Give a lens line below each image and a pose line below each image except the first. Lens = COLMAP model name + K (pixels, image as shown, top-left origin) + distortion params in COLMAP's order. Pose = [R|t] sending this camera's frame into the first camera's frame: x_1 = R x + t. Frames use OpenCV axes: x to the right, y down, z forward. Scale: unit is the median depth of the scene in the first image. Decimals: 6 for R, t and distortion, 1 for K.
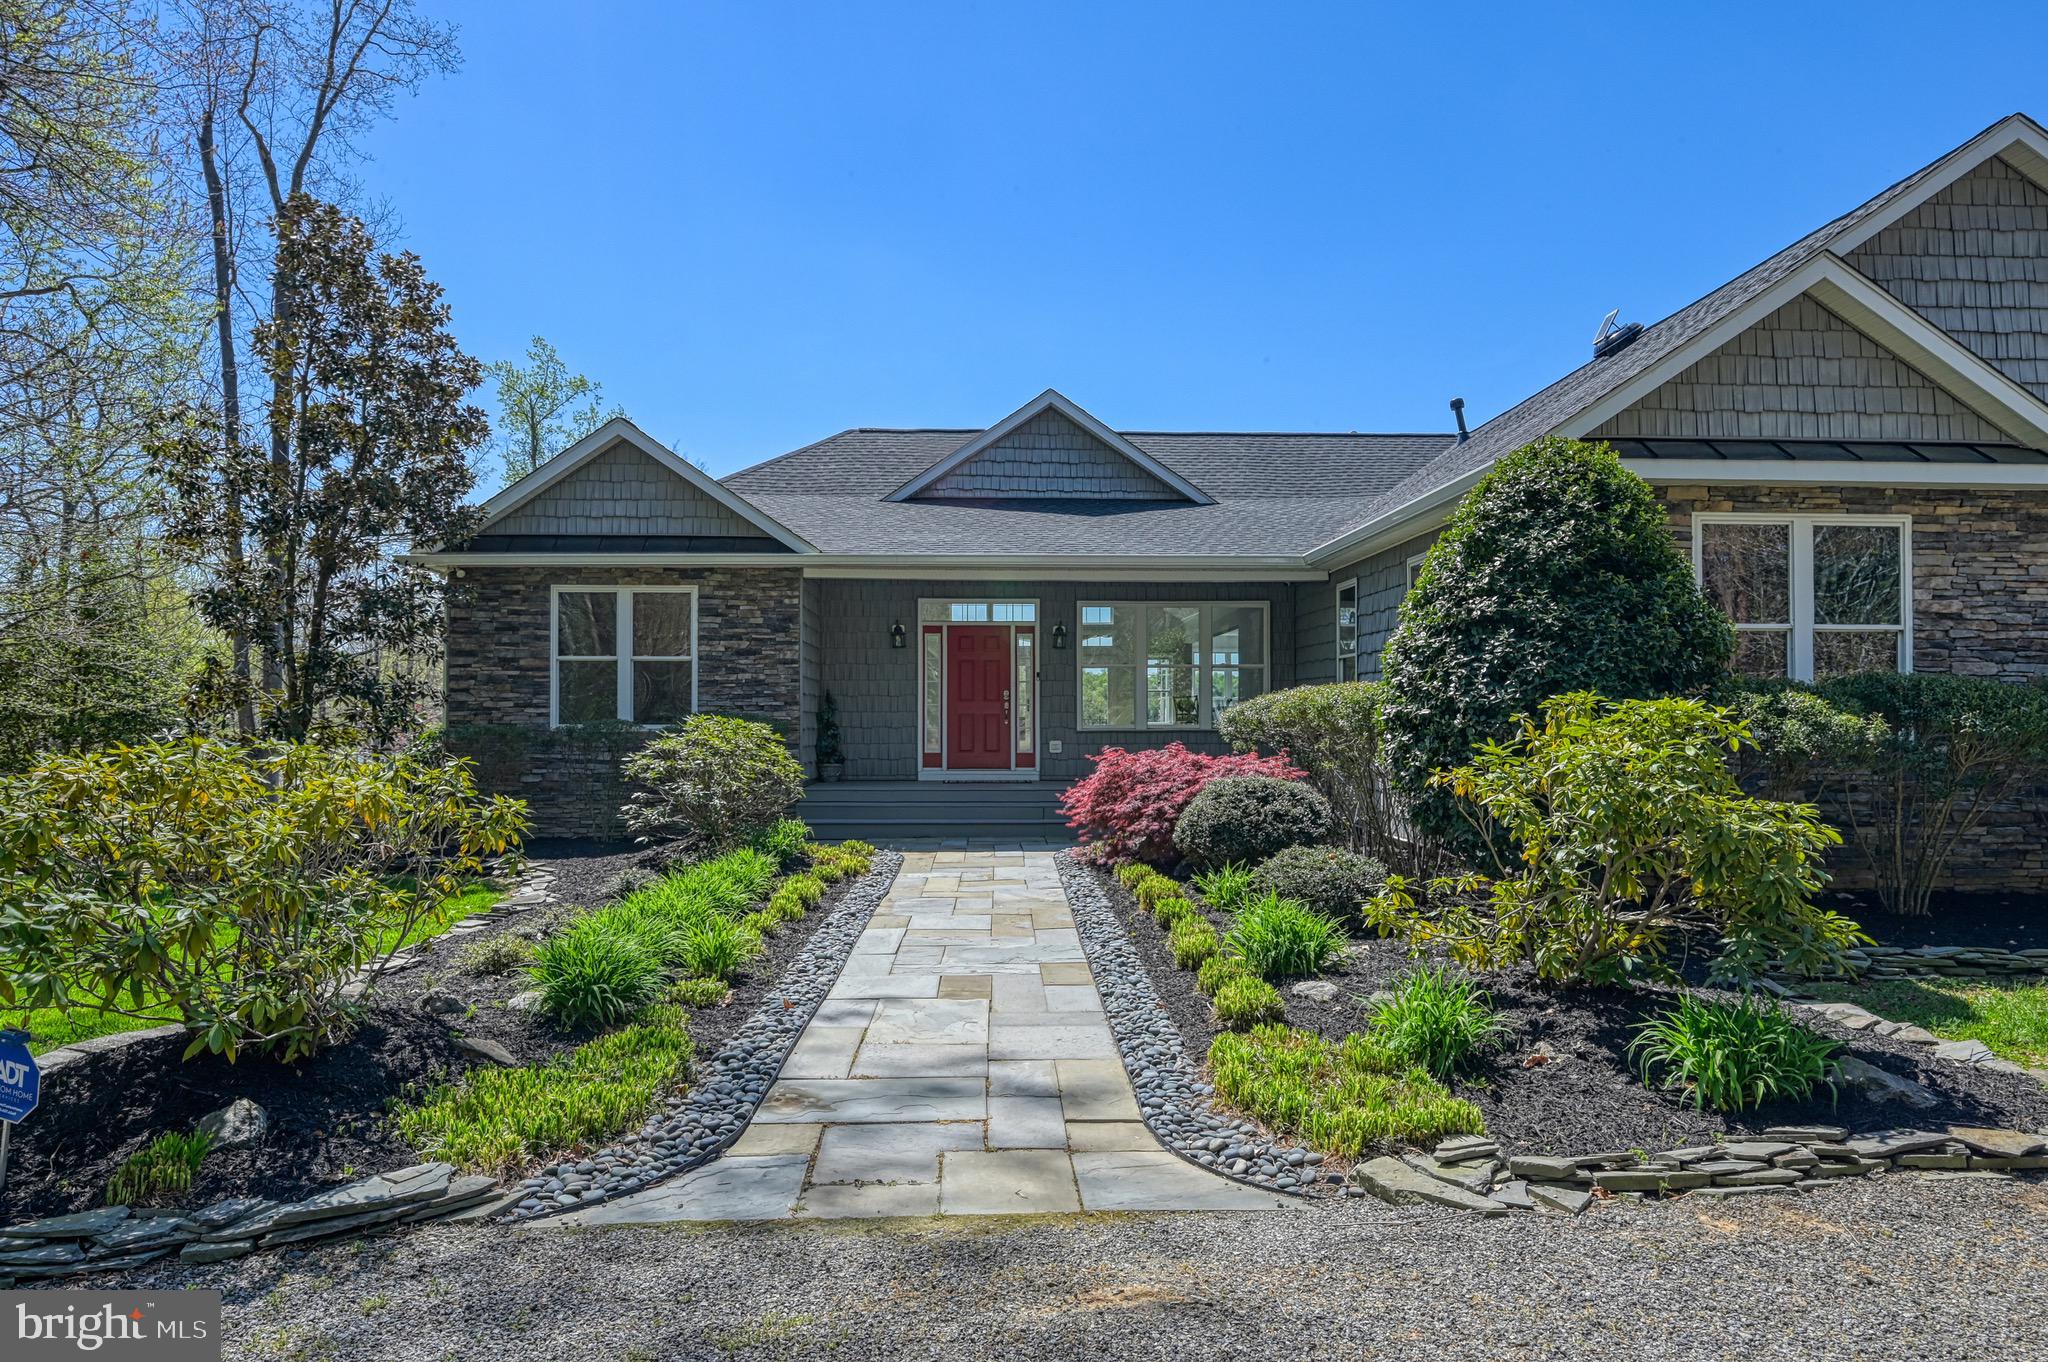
lens RADIAL K [[1303.6, 0, 1031.2], [0, 1303.6, 698.7], [0, 0, 1]] dist [-0.003978, 0.003295]
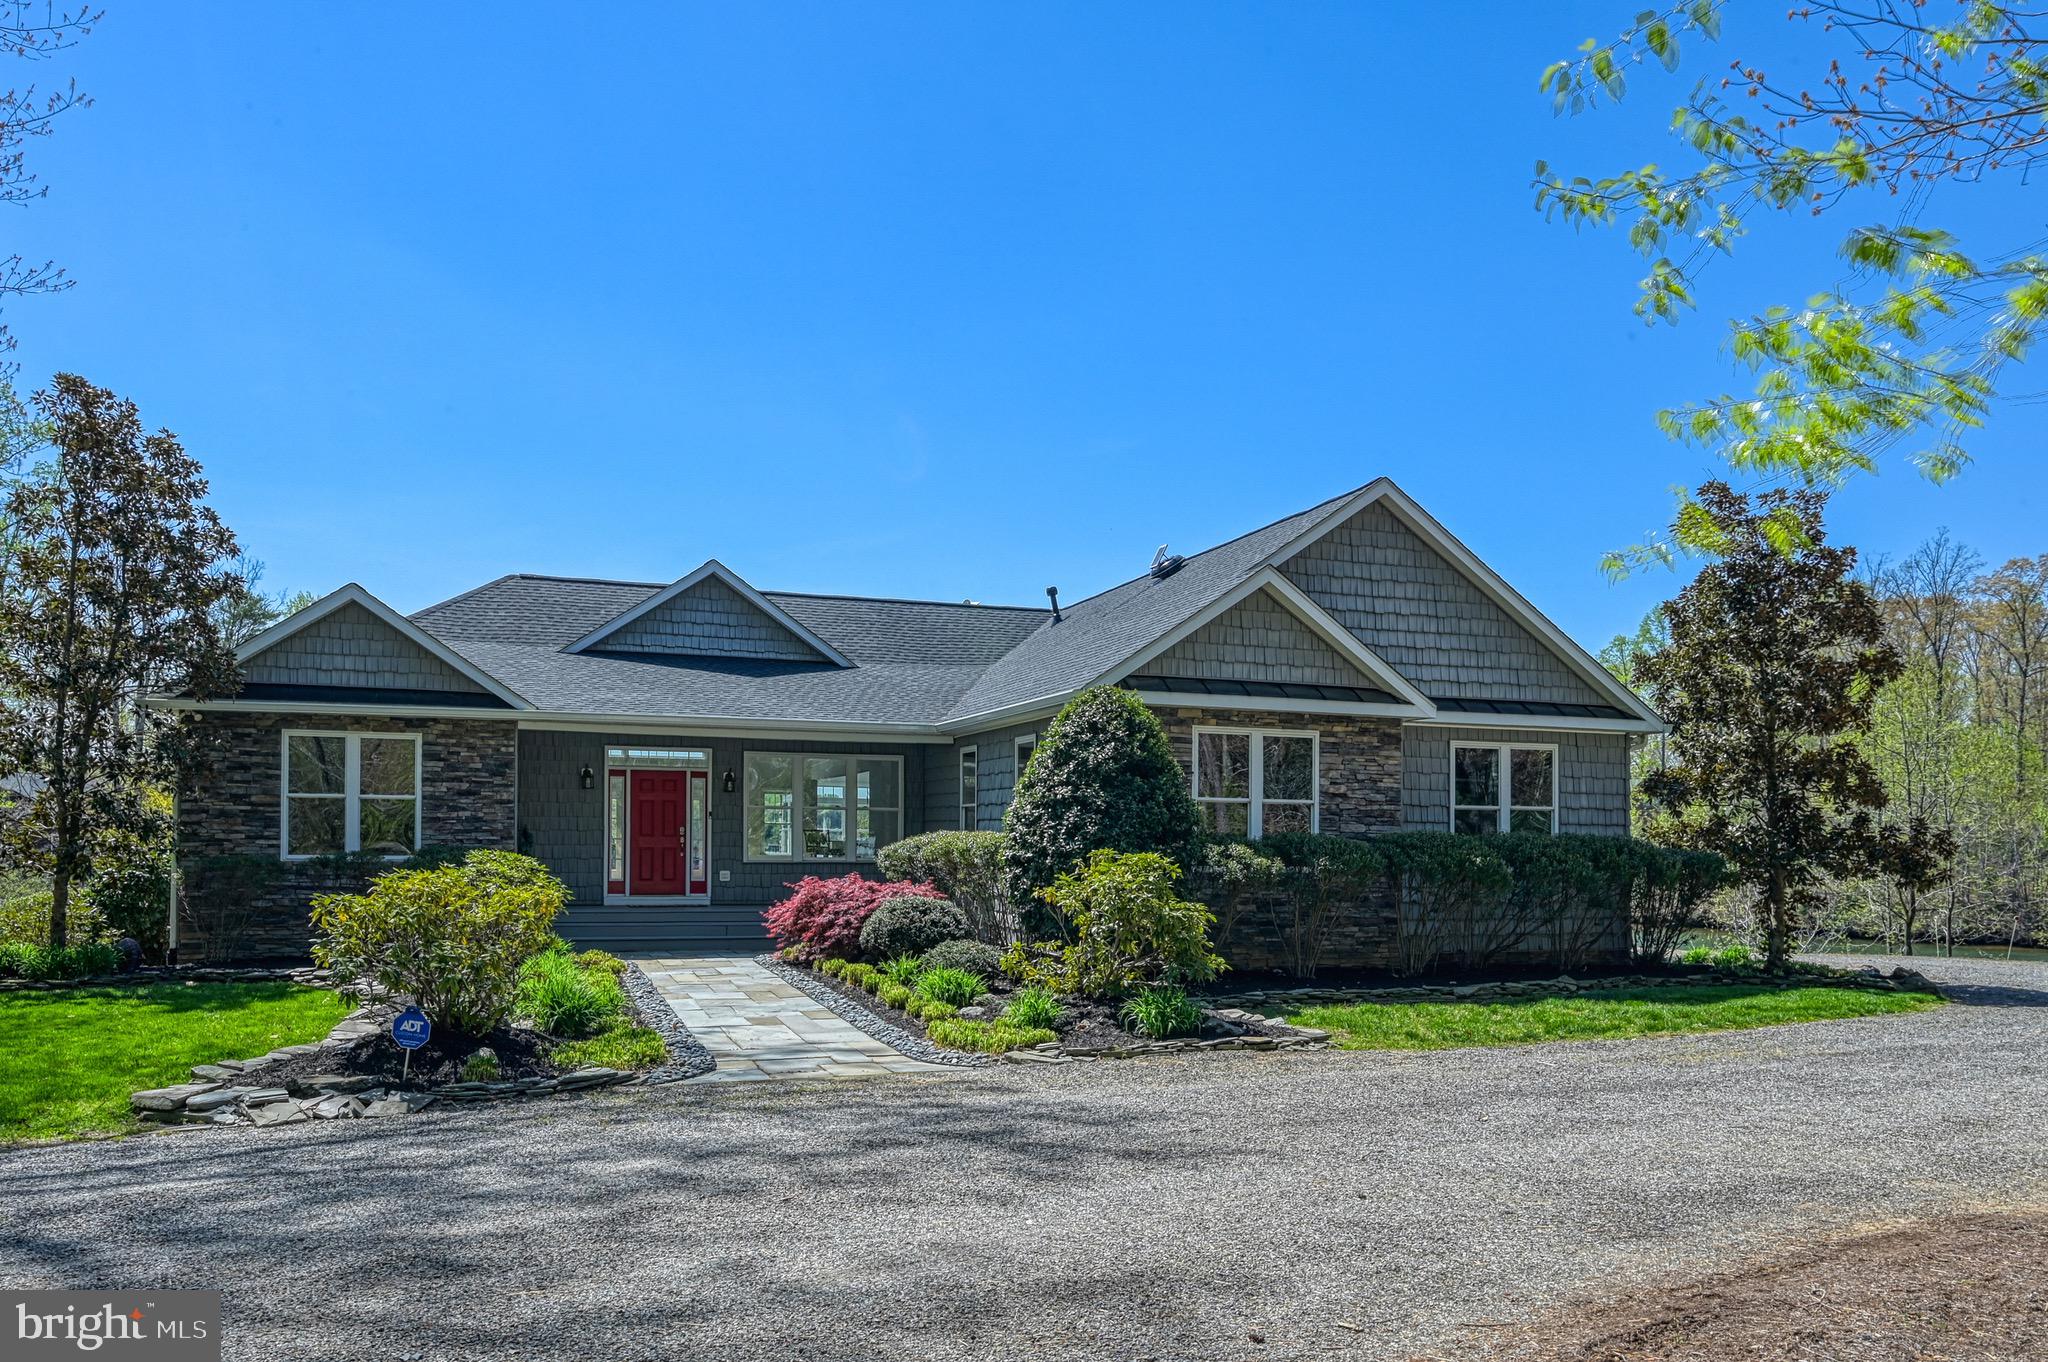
lens RADIAL K [[1303.6, 0, 1015.8], [0, 1303.6, 682.9], [0, 0, 1]] dist [-0.003978, 0.003295]
pose [[0.958331, 0.043908, 0.282264, -0.133951], [-0.012495, 0.993614, -0.112142, -0.014870], [-0.285385, 0.103942, 0.952760, -0.416718]]
